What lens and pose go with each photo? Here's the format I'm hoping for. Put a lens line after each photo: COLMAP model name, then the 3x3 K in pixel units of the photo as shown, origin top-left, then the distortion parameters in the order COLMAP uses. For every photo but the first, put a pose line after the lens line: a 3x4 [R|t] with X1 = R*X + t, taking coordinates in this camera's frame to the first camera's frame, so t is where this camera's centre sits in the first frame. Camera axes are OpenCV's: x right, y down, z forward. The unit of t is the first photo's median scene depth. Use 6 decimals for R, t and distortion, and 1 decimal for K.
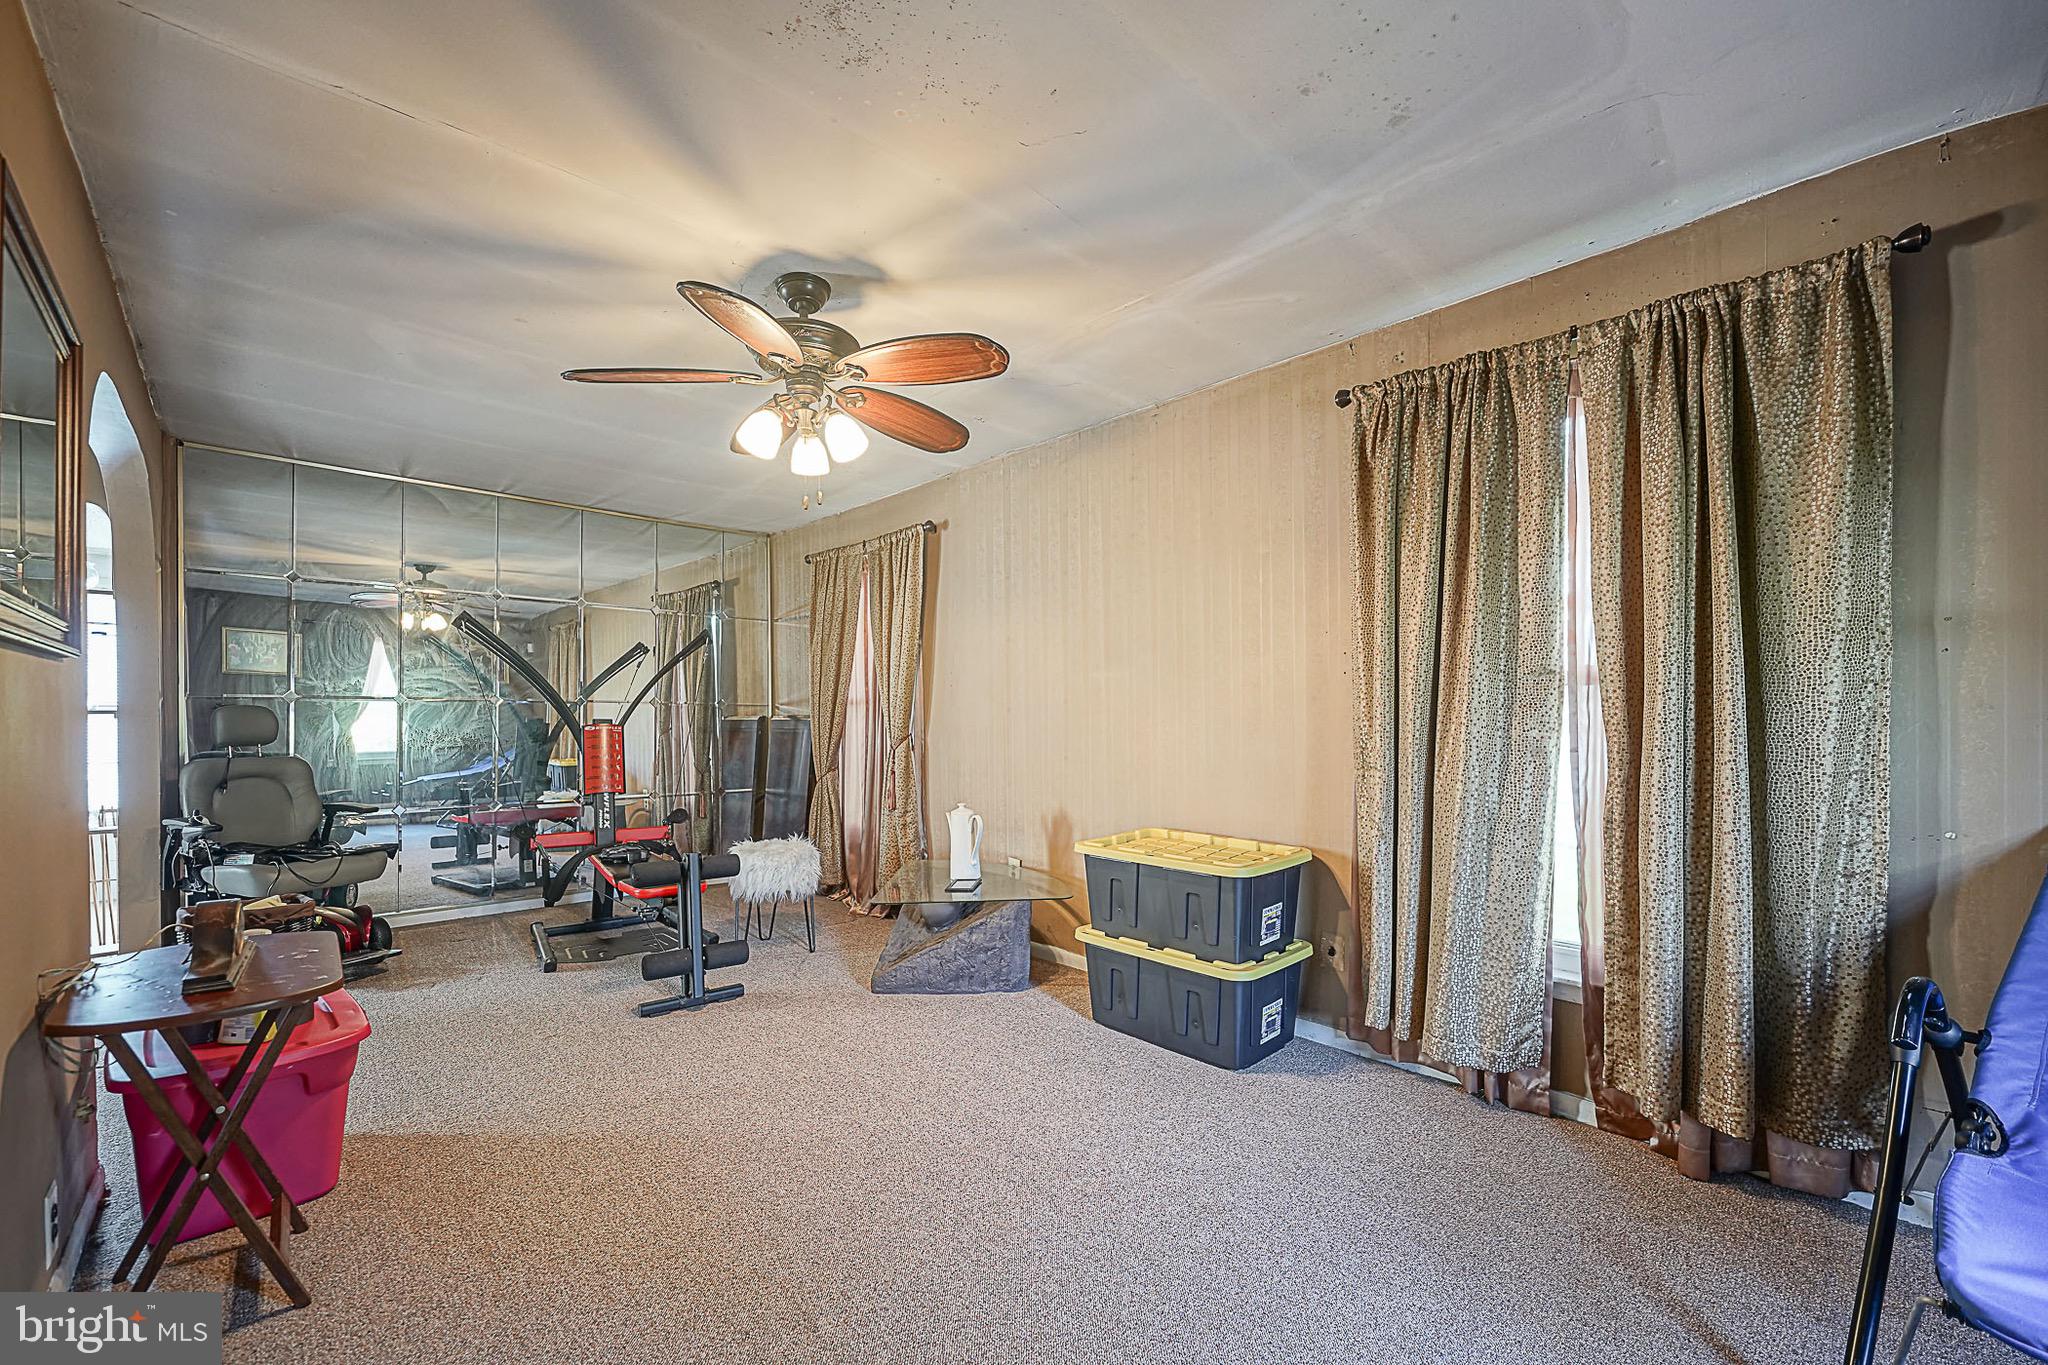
lens RADIAL K [[866.2, 0, 1009.4], [0, 866.2, 706.1], [0, 0, 1]] dist [-0.000435, 0.001196]
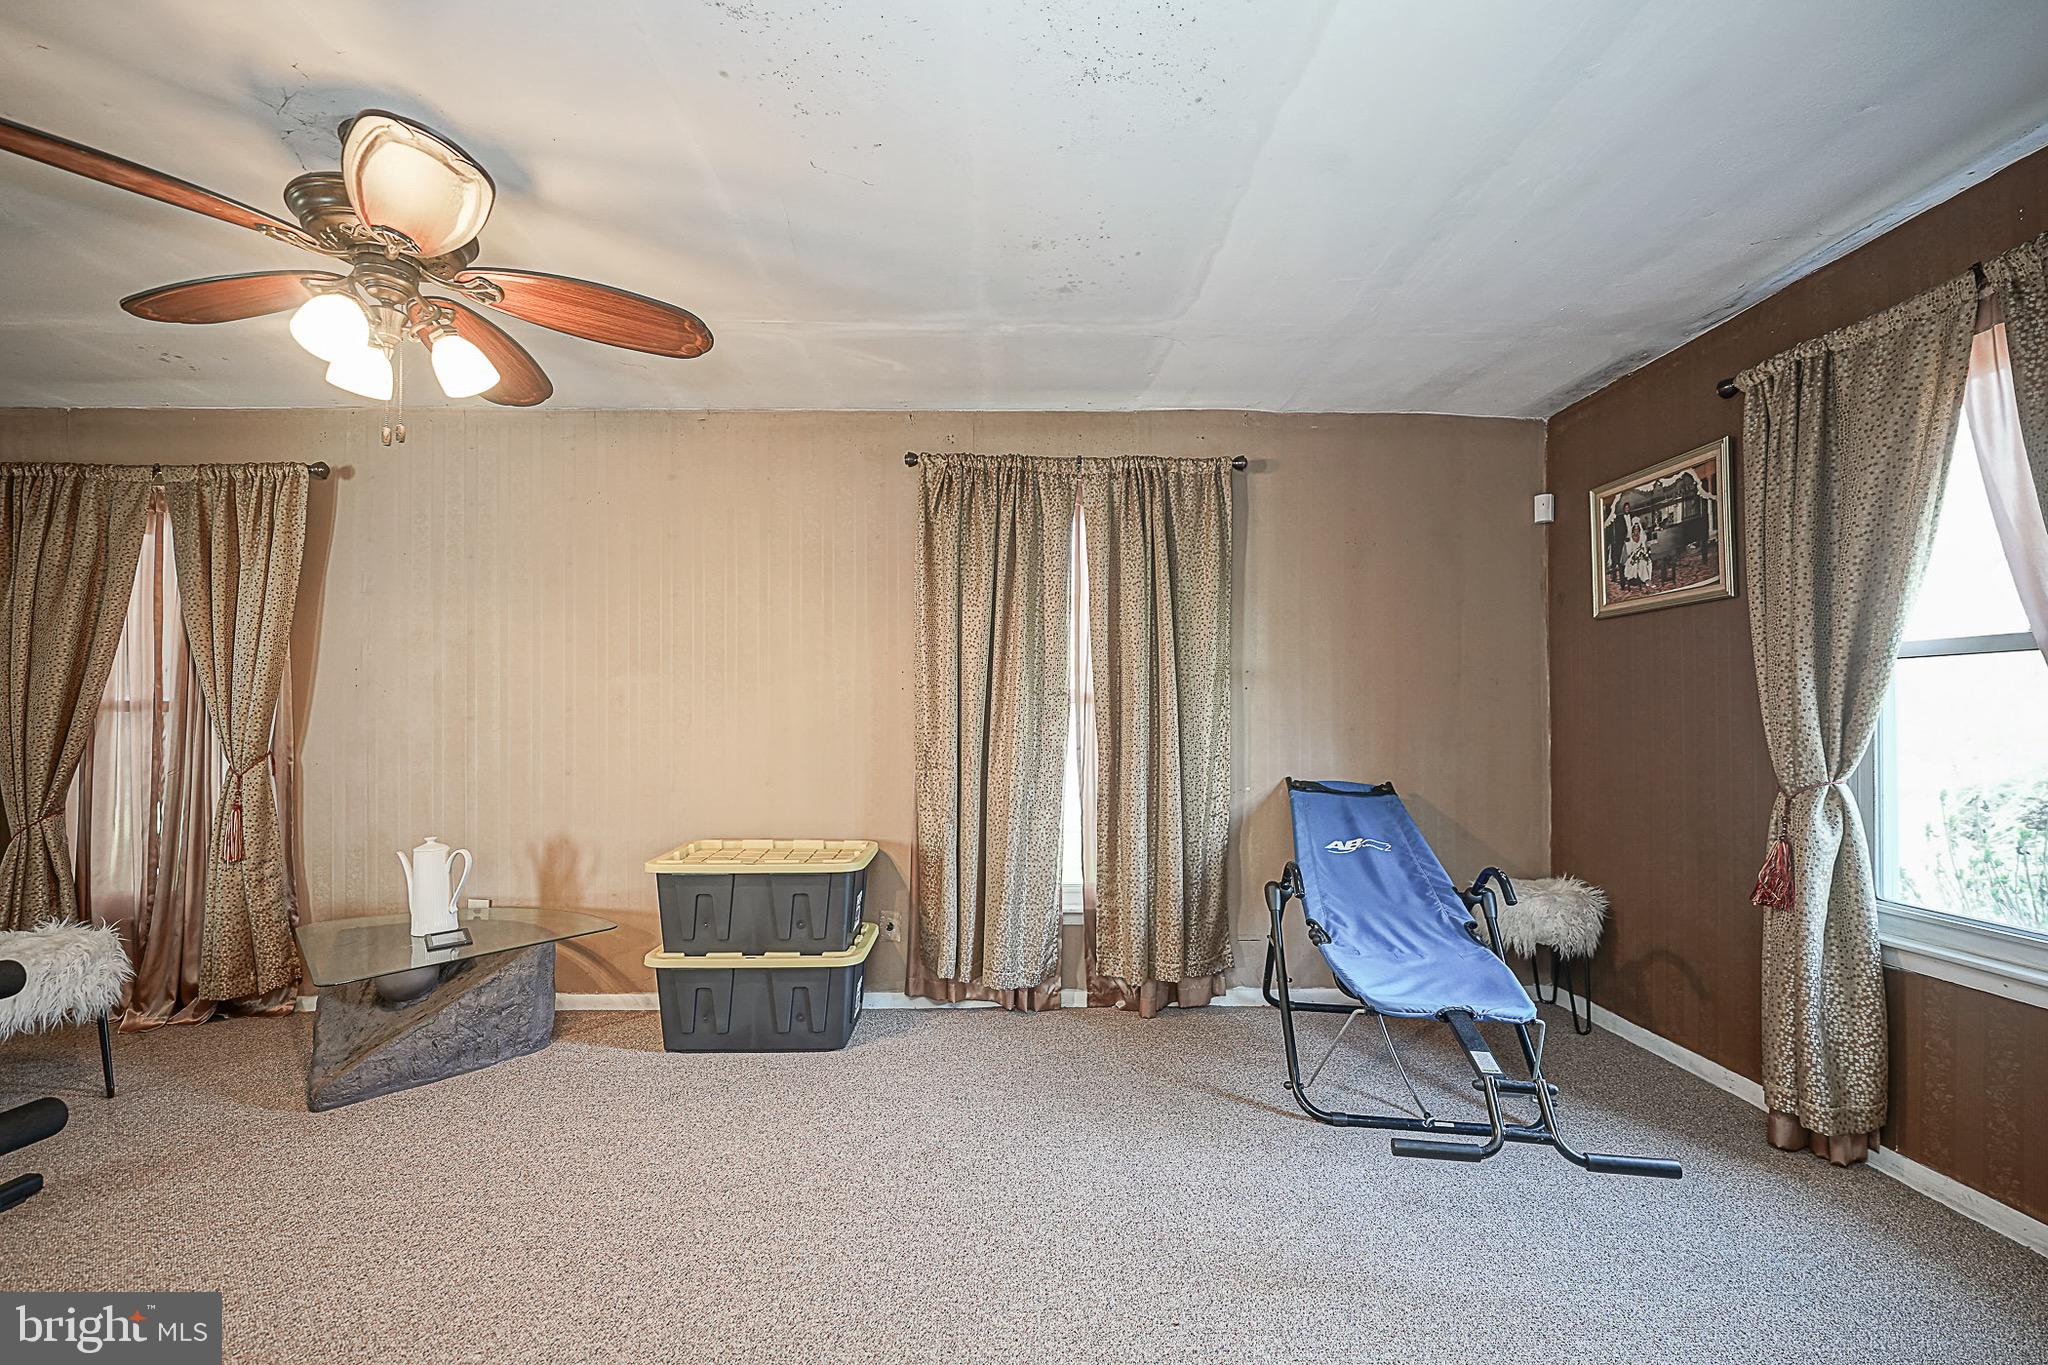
lens RADIAL K [[866.2, 0, 1015.8], [0, 866.2, 706.7], [0, 0, 1]] dist [-0.000435, 0.001196]
pose [[0.652454, 0.013677, 0.757705, -0.422033], [-0.006357, 0.999901, -0.012575, -0.000190], [-0.757802, 0.003388, 0.652476, 0.112769]]
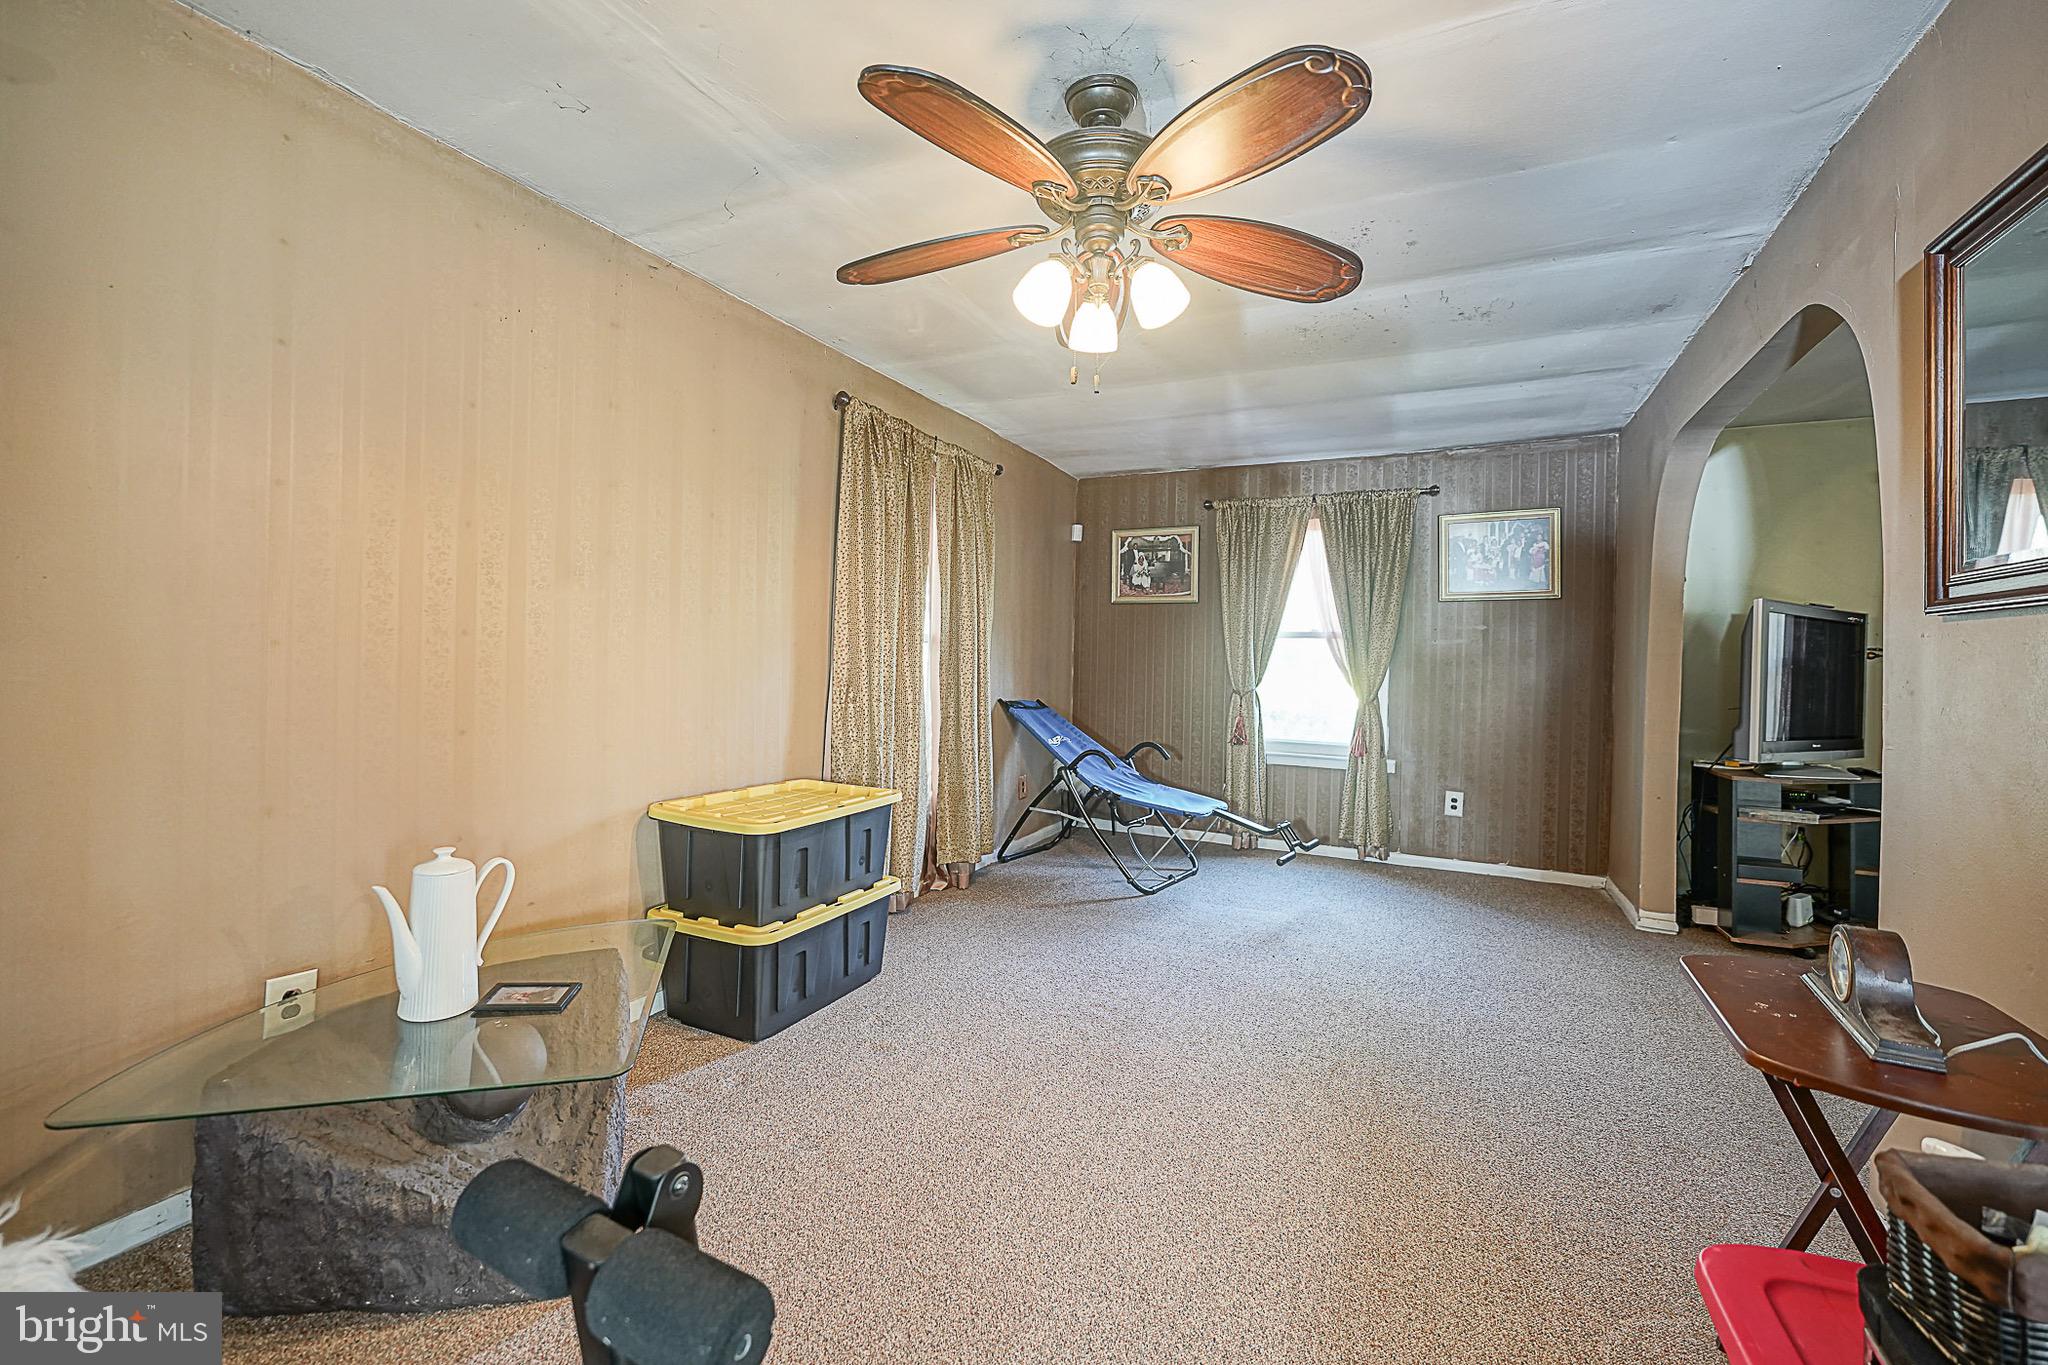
lens RADIAL K [[866.2, 0, 1029.5], [0, 866.2, 661.8], [0, 0, 1]] dist [-0.000435, 0.001196]
pose [[-0.400742, -0.008489, 0.916152, -0.834662], [-0.023712, 0.999718, -0.001109, 0.007412], [-0.915884, -0.022168, -0.400831, 1.248825]]
